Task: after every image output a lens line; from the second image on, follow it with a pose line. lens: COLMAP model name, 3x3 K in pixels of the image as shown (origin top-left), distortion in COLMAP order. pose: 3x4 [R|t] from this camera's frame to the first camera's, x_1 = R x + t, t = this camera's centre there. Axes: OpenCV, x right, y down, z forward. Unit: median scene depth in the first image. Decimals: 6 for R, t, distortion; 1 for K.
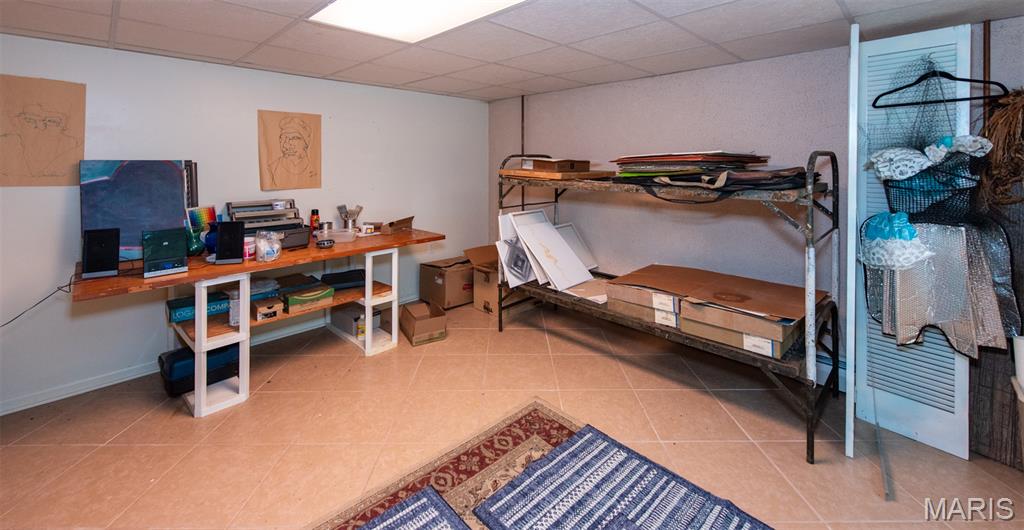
lens RADIAL K [[399.5, 0, 508.1], [0, 399.5, 264.2], [0, 0, 1]] dist [0.001218, 0.000060]
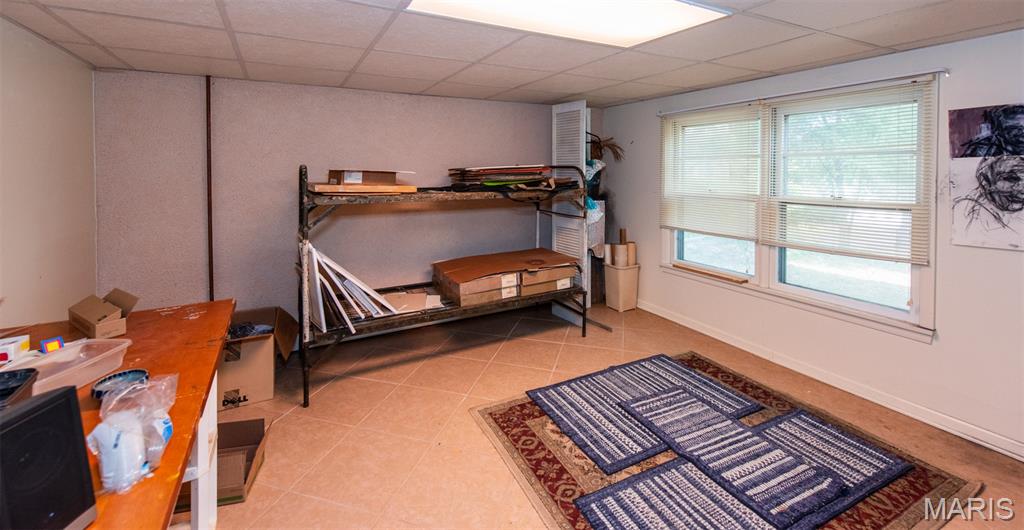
lens RADIAL K [[399.5, 0, 508.1], [0, 399.5, 264.2], [0, 0, 1]] dist [0.001218, 0.000060]
pose [[0.288798, -0.227316, 0.930012, -0.949859], [0.240061, 0.957564, 0.159504, -0.190246], [-0.926804, 0.177196, 0.331112, 0.661850]]
